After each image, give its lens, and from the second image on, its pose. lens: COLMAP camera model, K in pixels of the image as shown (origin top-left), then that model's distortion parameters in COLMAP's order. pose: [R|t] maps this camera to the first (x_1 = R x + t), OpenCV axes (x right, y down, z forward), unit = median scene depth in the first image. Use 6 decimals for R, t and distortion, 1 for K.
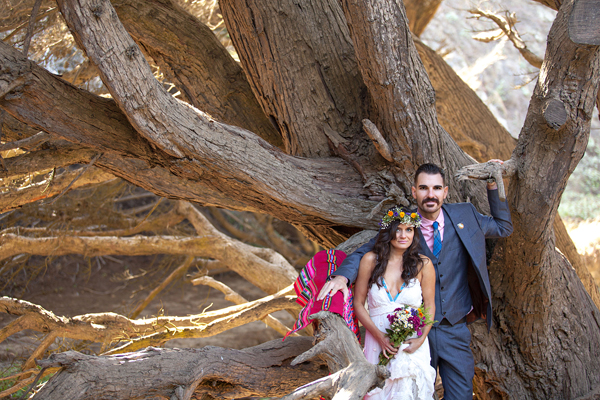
lens RADIAL K [[1271.6, 0, 300.0], [0, 1271.6, 200.0], [0, 0, 1]] dist [-0.309203, 0.382788]
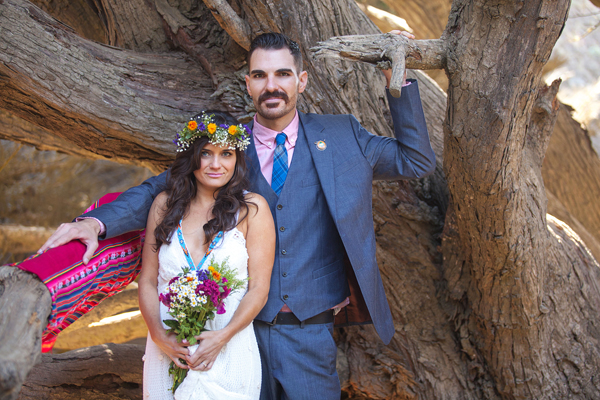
lens RADIAL K [[1271.6, 0, 300.0], [0, 1271.6, 200.0], [0, 0, 1]] dist [-0.309203, 0.382788]
pose [[0.989805, 0.034647, -0.138153, 0.176540], [-0.041739, 0.997938, -0.048770, 0.066517], [0.136178, 0.054040, 0.989209, 0.409548]]
